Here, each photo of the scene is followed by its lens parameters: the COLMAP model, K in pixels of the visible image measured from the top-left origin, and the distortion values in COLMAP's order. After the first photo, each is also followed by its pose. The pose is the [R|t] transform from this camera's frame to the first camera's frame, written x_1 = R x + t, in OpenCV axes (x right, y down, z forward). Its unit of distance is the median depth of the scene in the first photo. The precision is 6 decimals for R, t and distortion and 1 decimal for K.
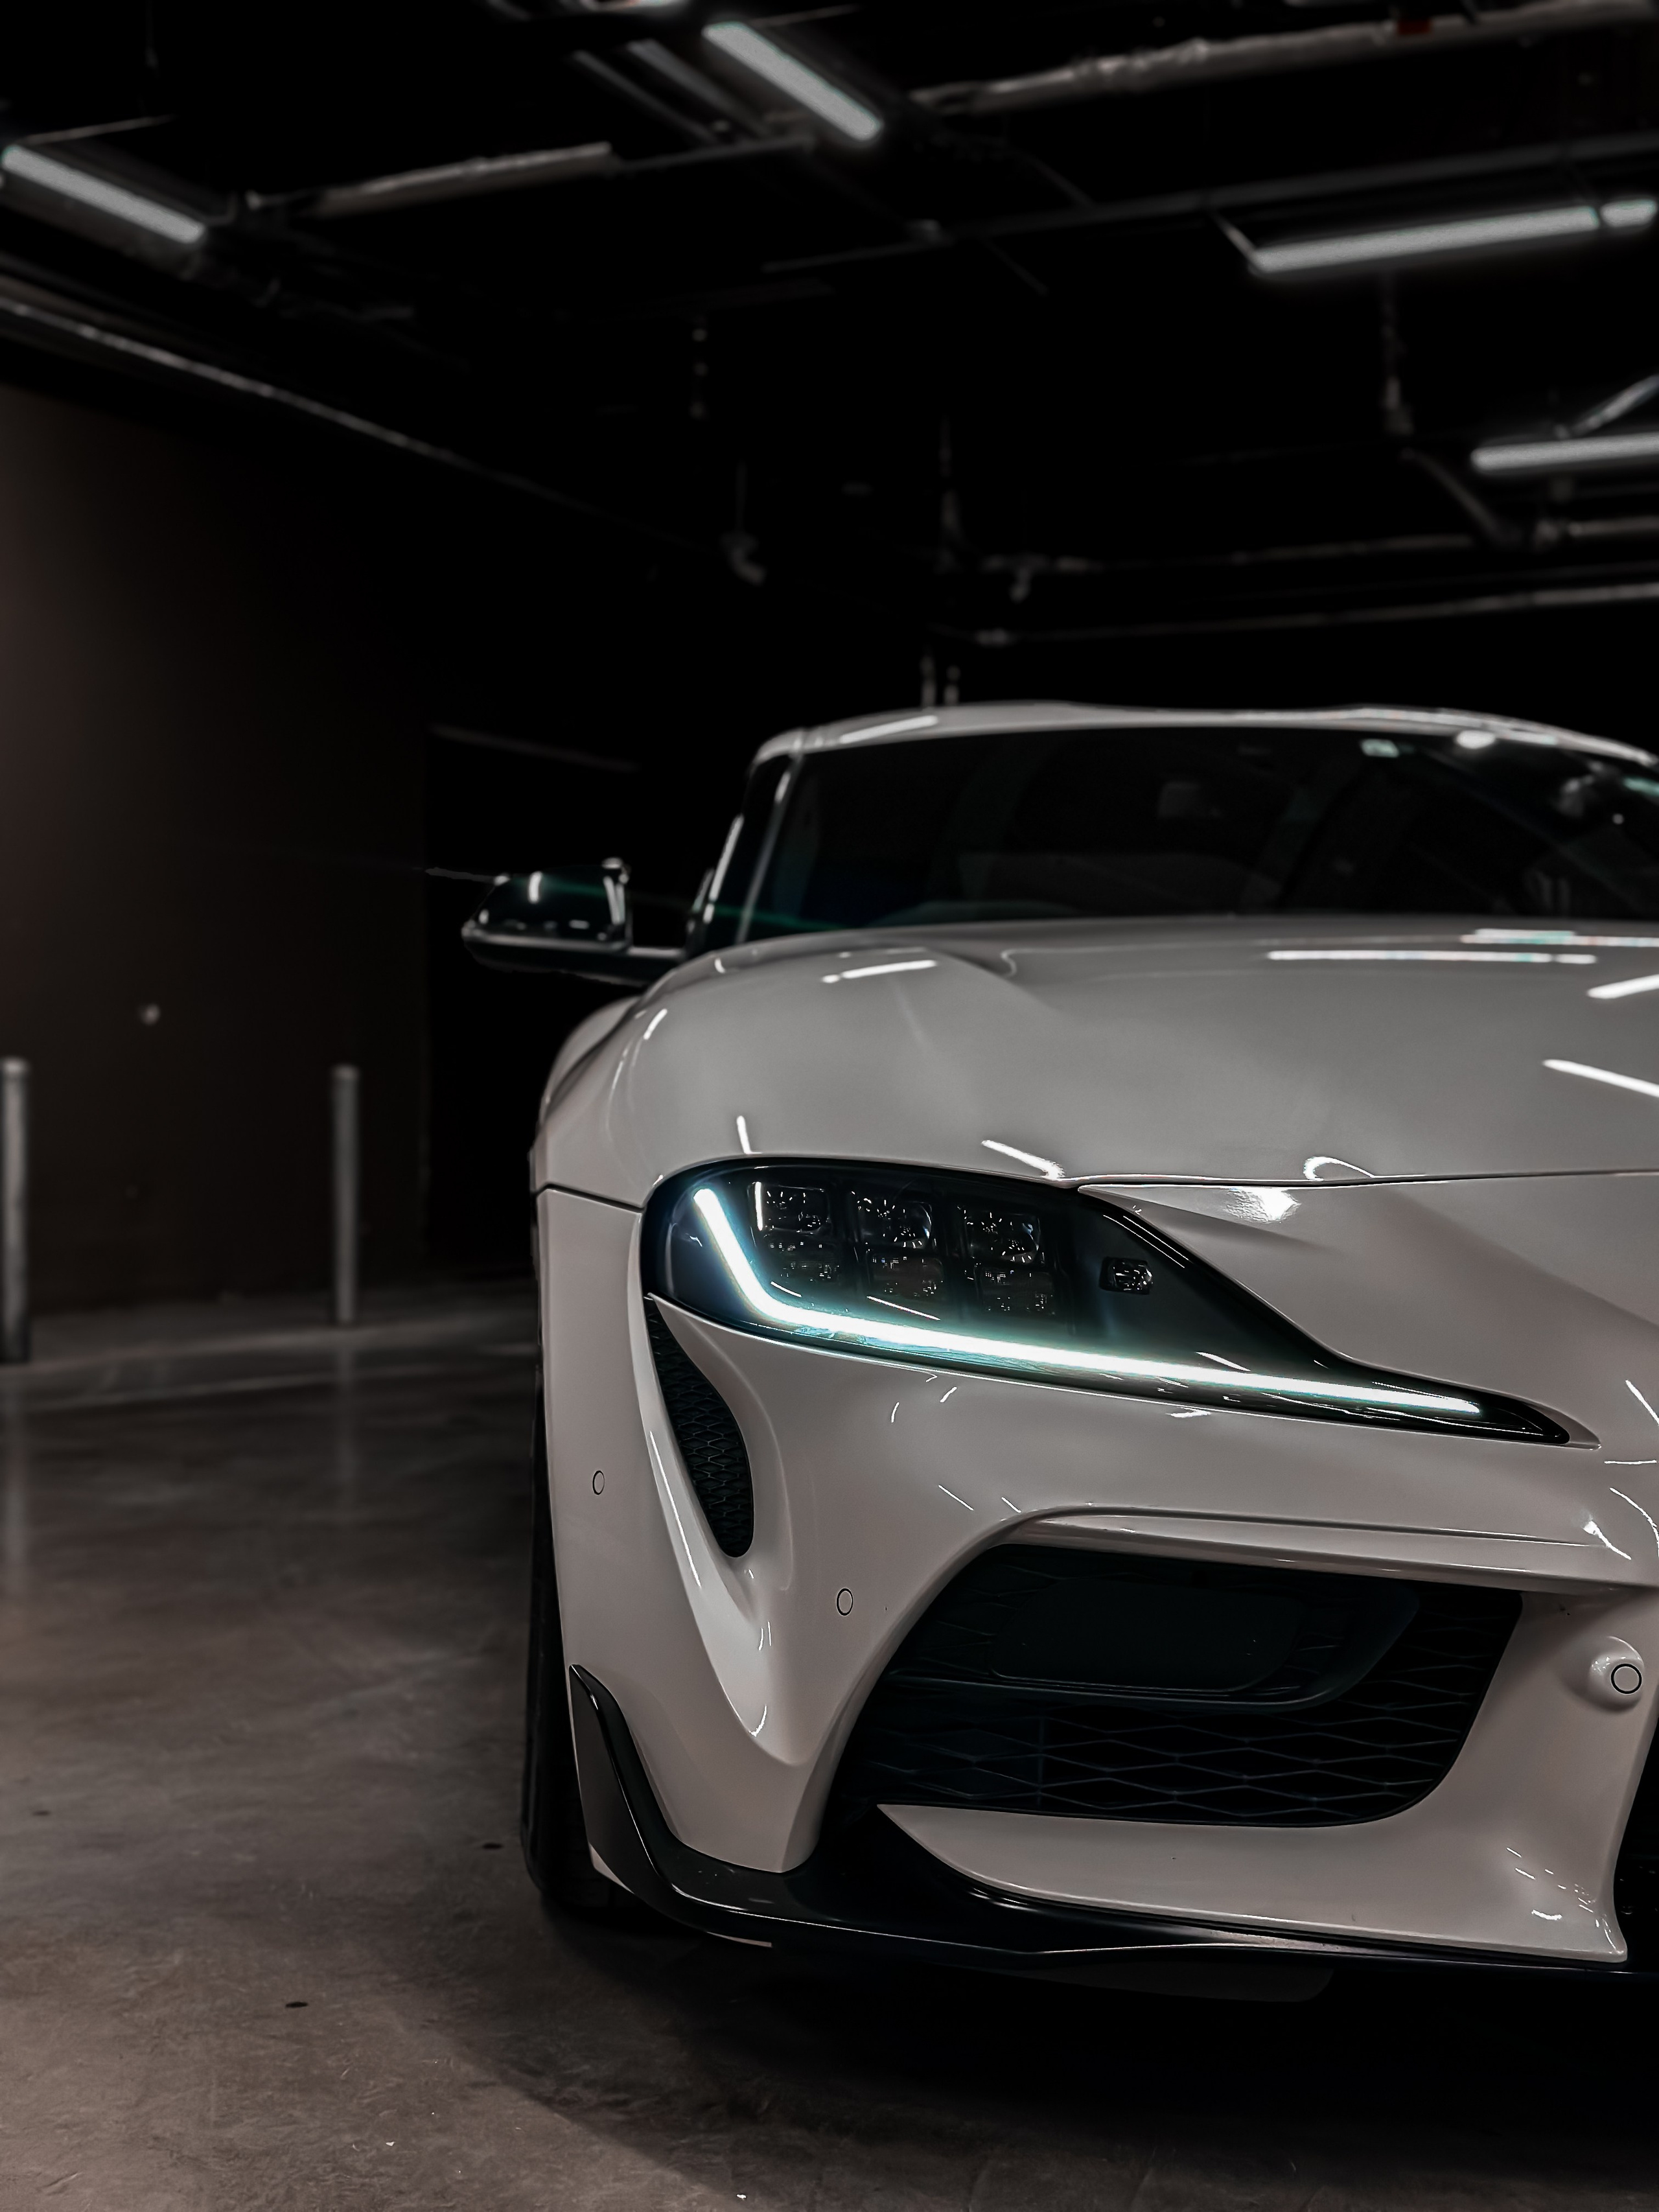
lens RADIAL K [[3098.8, 0, 829.5], [0, 3098.8, 1106.0], [0, 0, 1]] dist [0.131134, -0.028111]
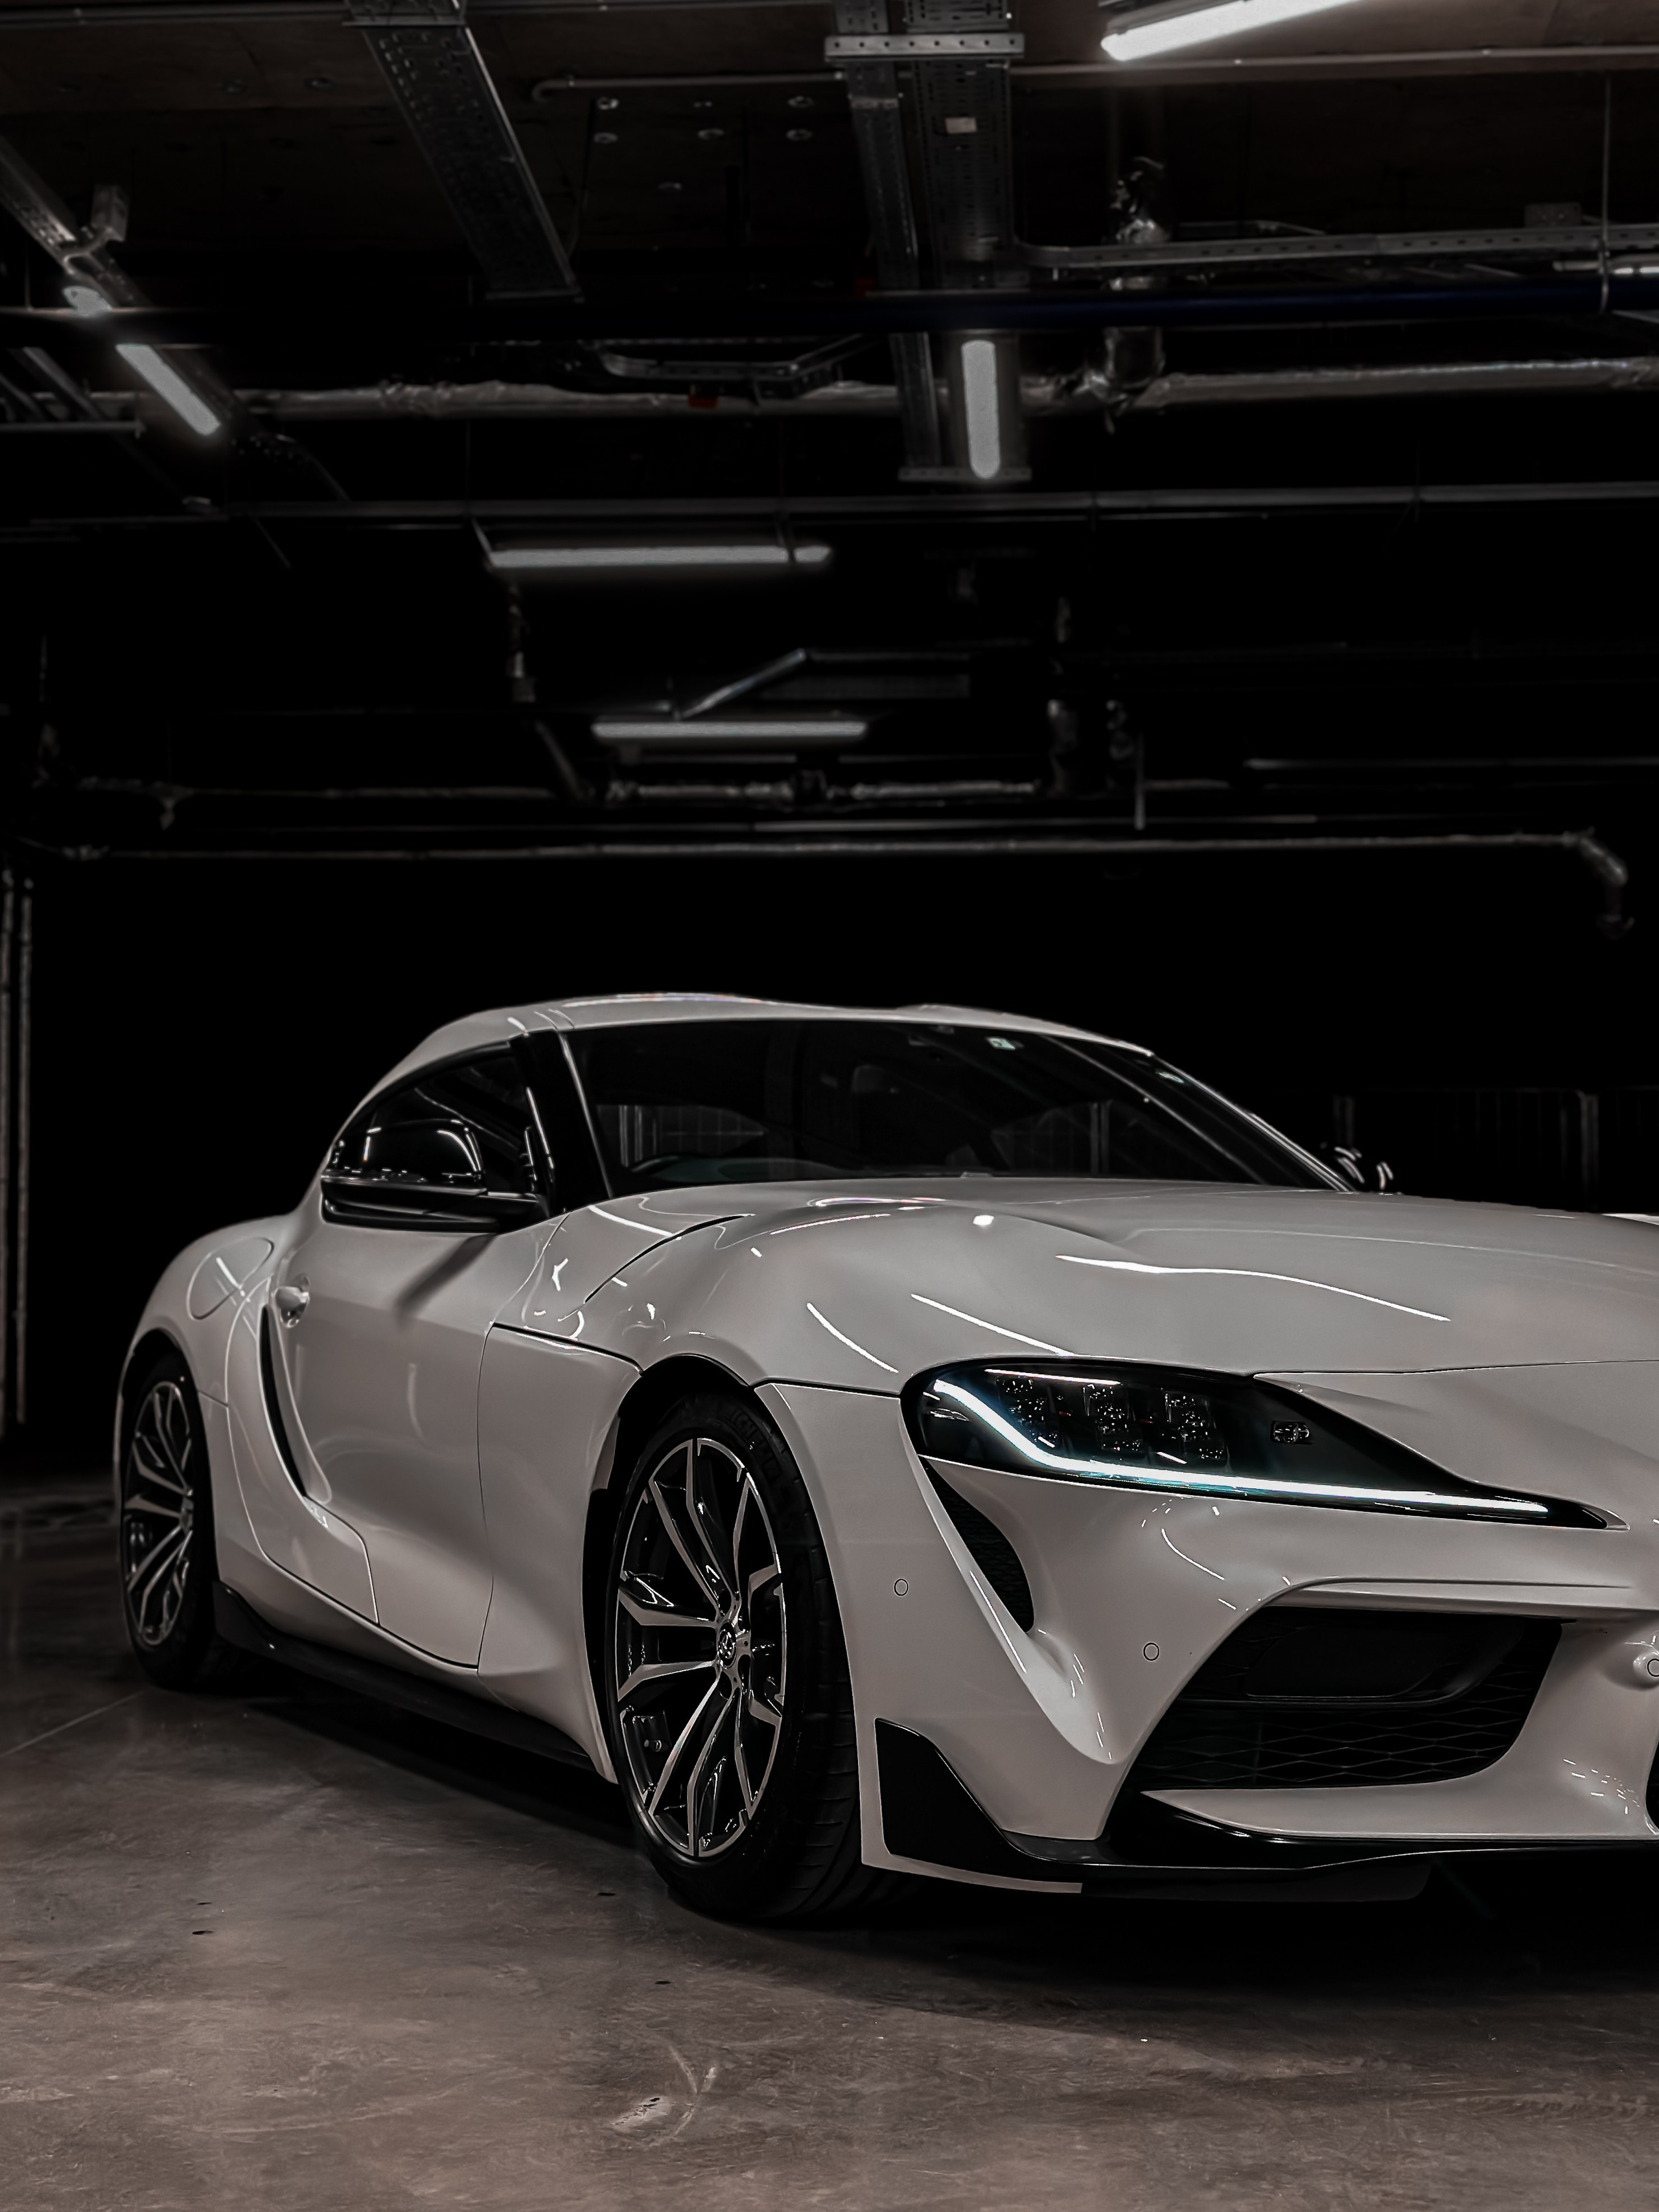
lens RADIAL K [[3172.5, 0, 823.7], [0, 3172.5, 1144.5], [0, 0, 1]] dist [0.151673, -0.043627]
pose [[0.928064, 0.012931, 0.372196, -0.676813], [0.005916, 0.998759, -0.049451, -0.010841], [-0.372373, 0.048096, 0.926836, -0.366567]]
